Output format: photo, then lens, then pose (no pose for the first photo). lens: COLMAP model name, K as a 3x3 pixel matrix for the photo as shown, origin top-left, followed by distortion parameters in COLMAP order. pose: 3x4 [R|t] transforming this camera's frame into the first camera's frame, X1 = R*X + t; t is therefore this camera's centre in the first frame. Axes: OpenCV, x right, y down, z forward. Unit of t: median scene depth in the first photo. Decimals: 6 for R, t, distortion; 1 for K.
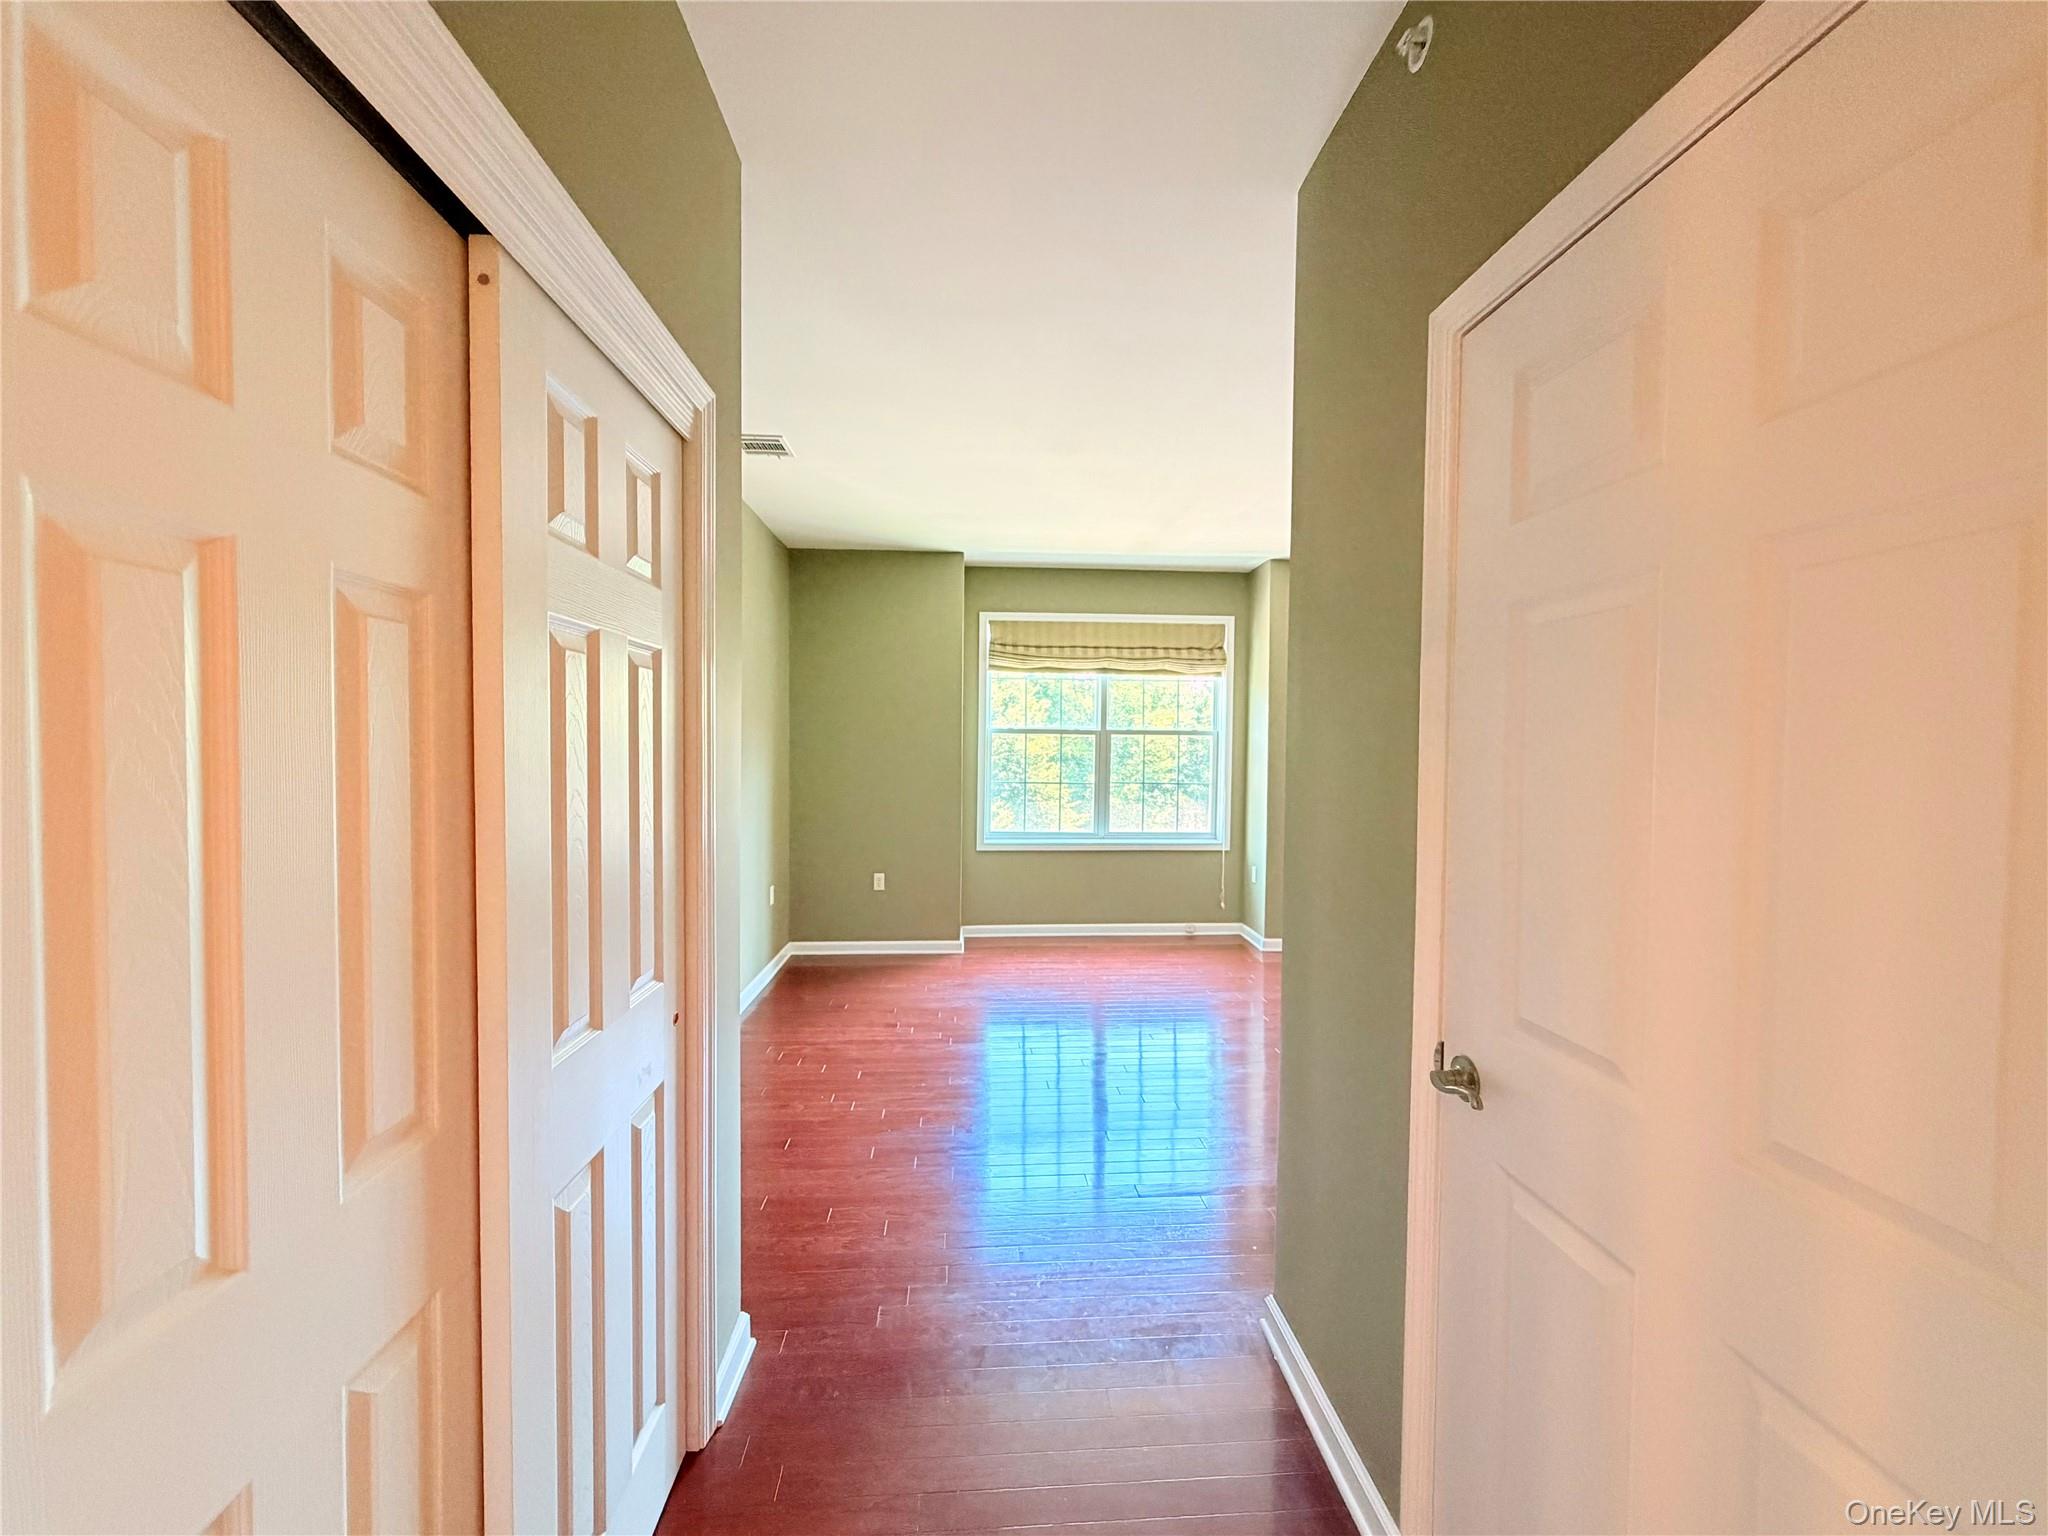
lens RADIAL K [[817.7, 0, 1019.9], [0, 817.7, 768.7], [0, 0, 1]] dist [-0.001731, 0.000154]
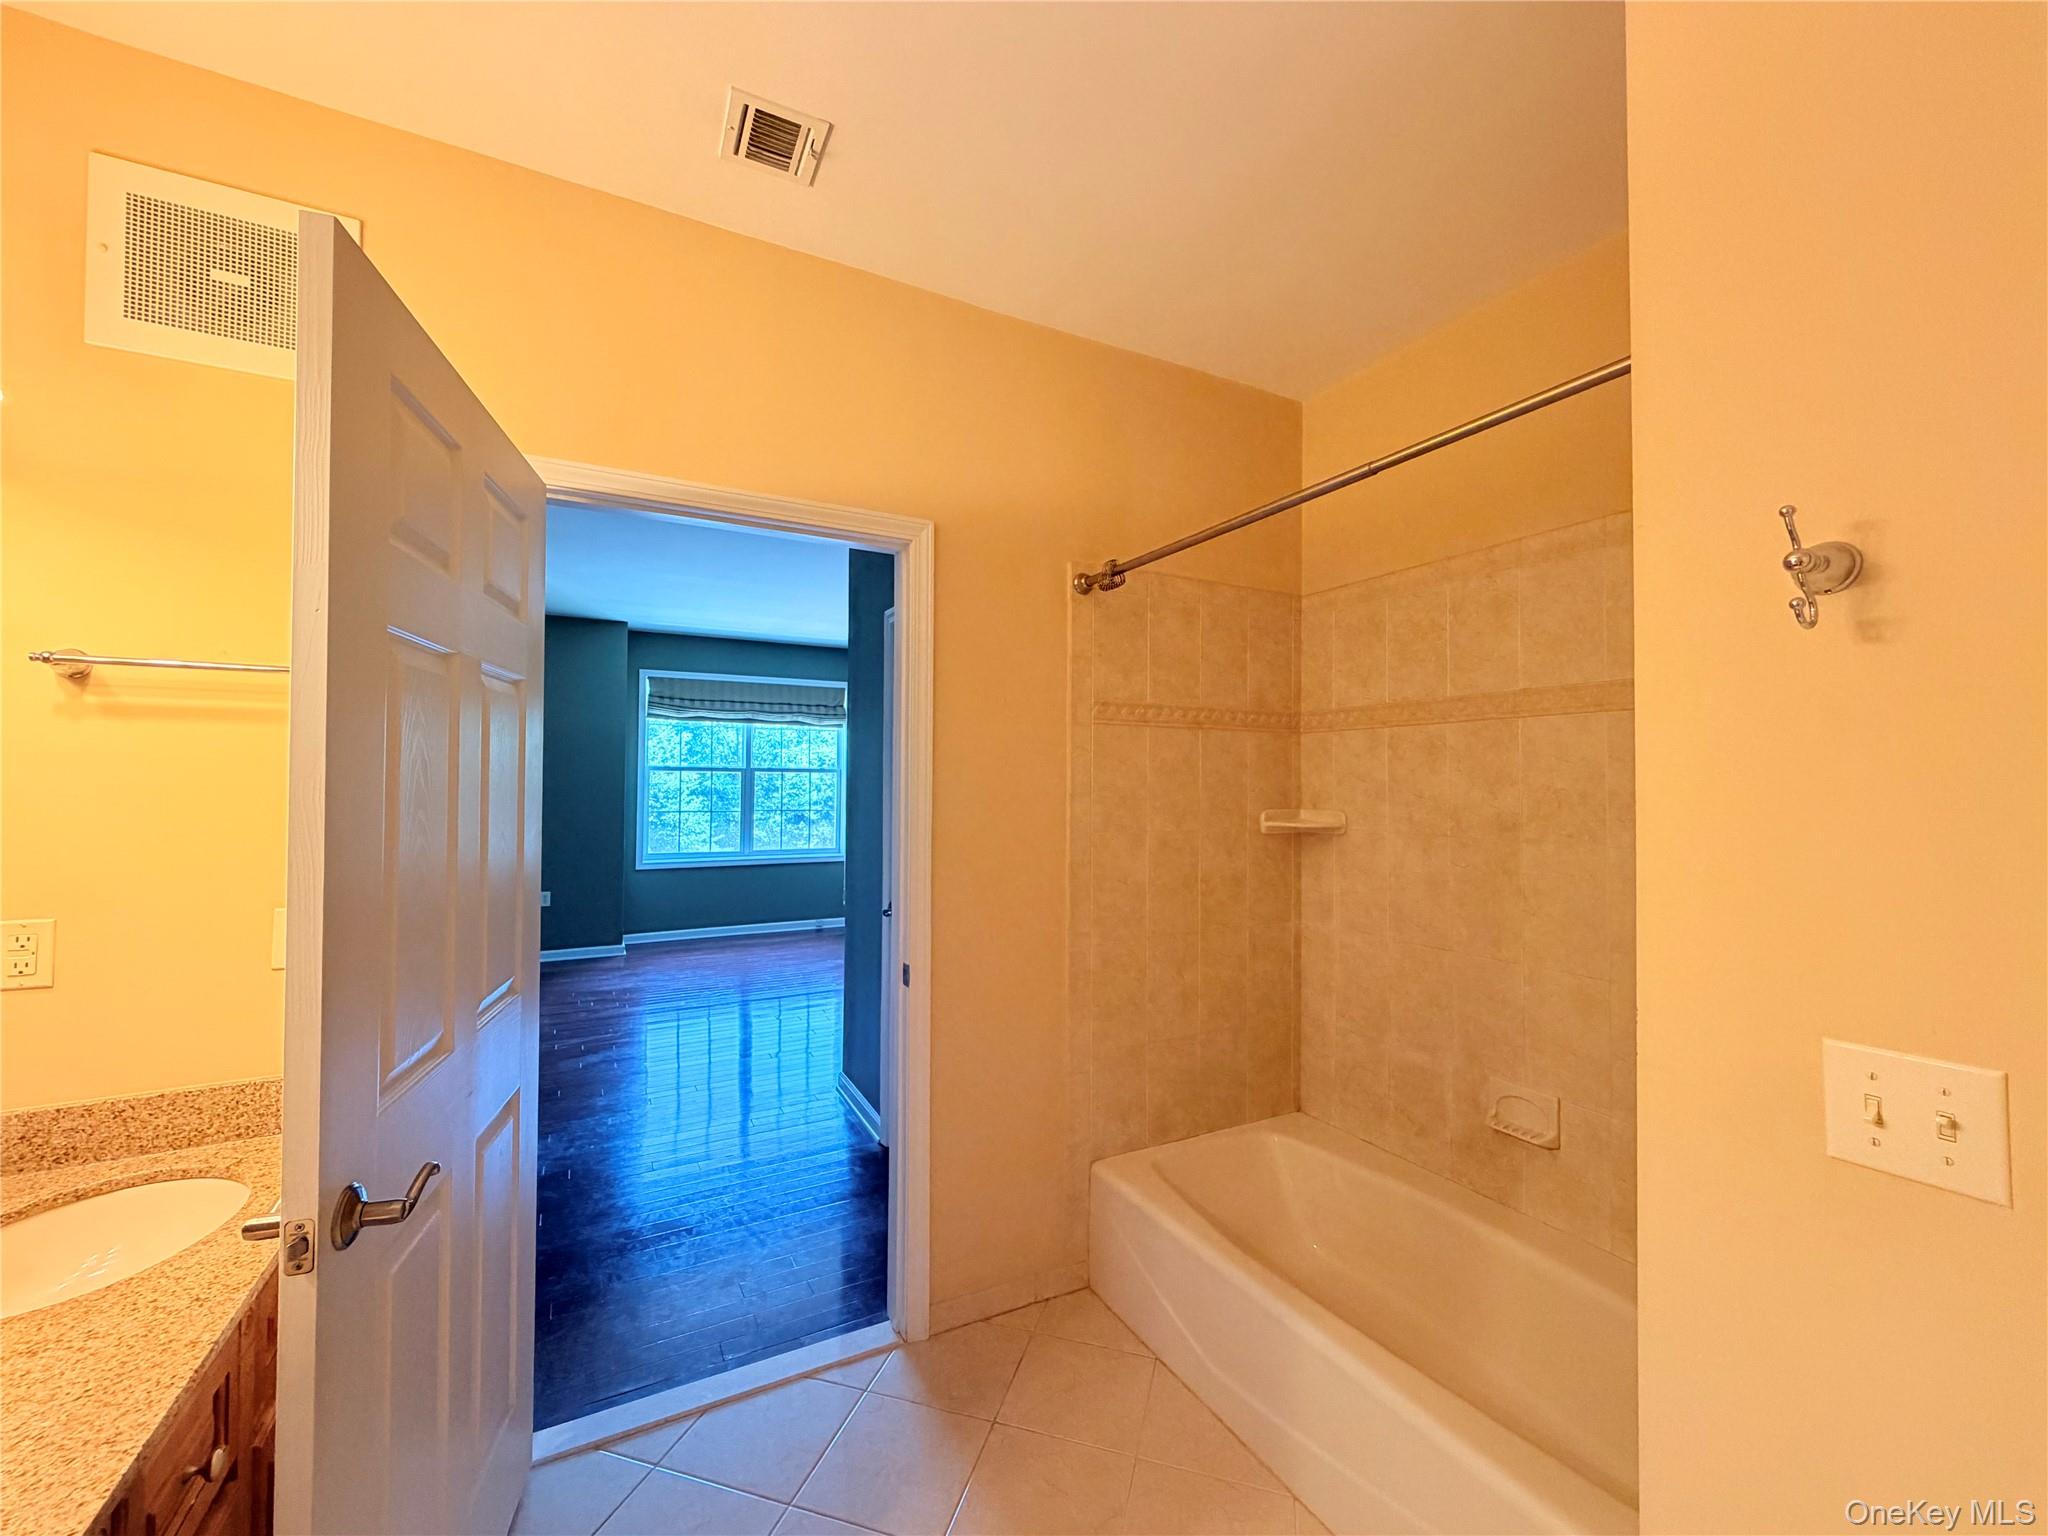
lens RADIAL K [[817.7, 0, 1020.8], [0, 817.7, 771.5], [0, 0, 1]] dist [-0.001731, 0.000154]
pose [[0.911687, 0.002594, 0.410876, -0.031091], [0.012575, 0.999335, -0.034212, 0.005672], [-0.410692, 0.036357, 0.911049, -0.305084]]
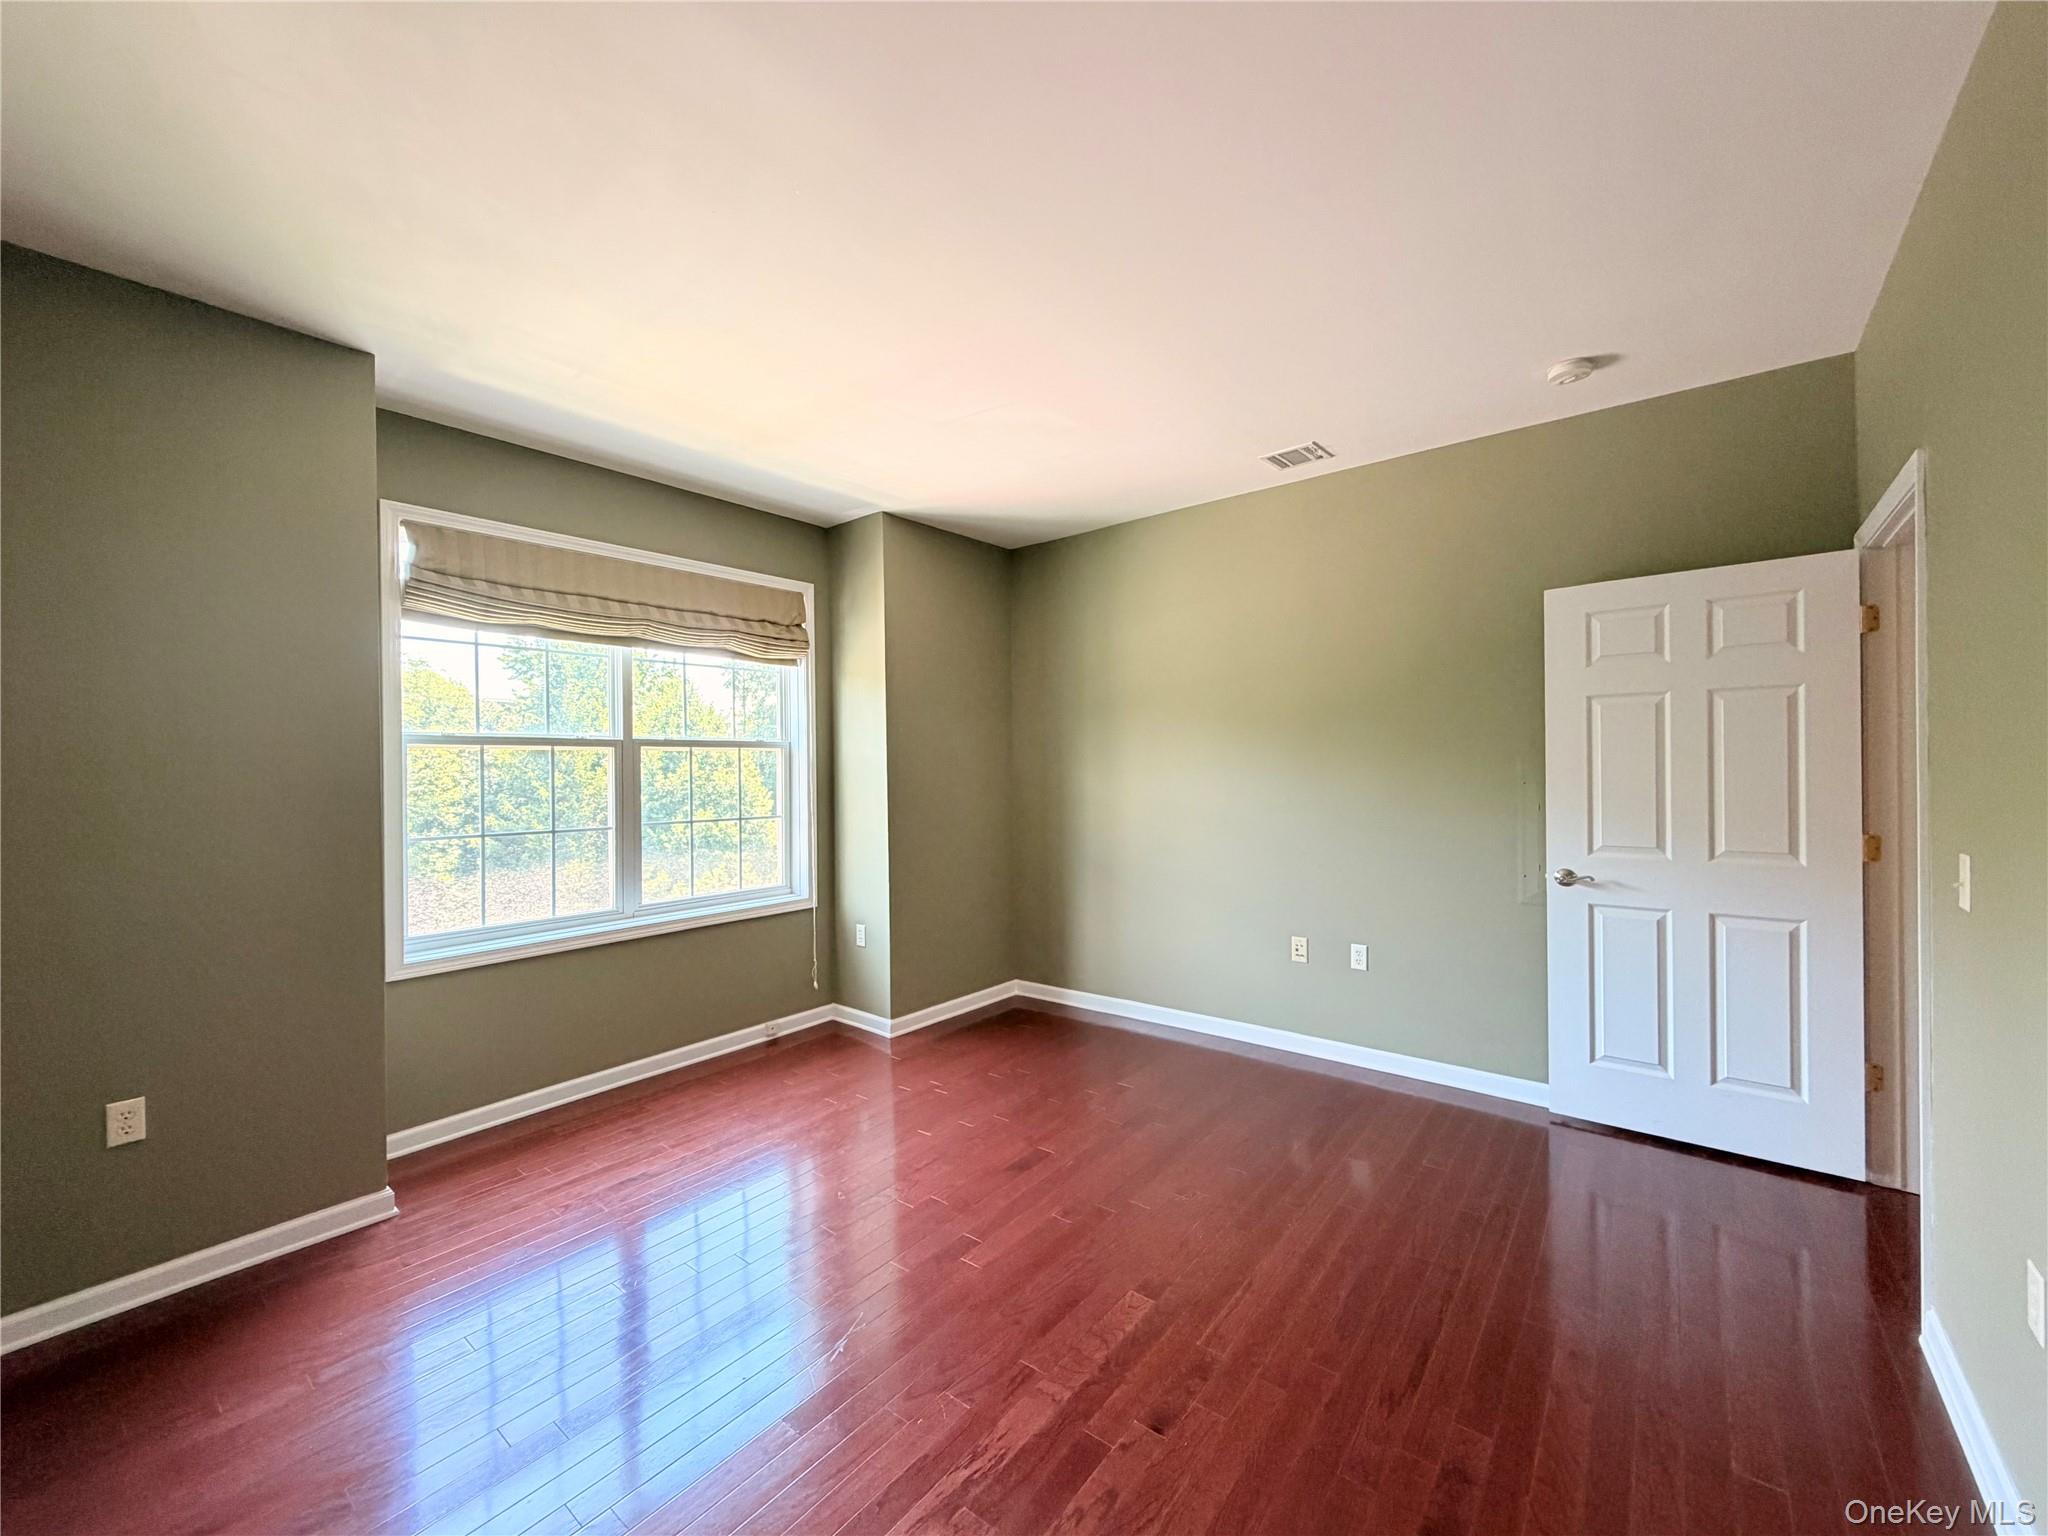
lens RADIAL K [[817.7, 0, 1025.2], [0, 817.7, 769.5], [0, 0, 1]] dist [-0.001731, 0.000154]
pose [[0.681462, -0.019190, 0.731602, -0.145426], [0.030088, 0.999546, -0.001807, -0.014751], [-0.731235, 0.023244, 0.681730, 0.372105]]
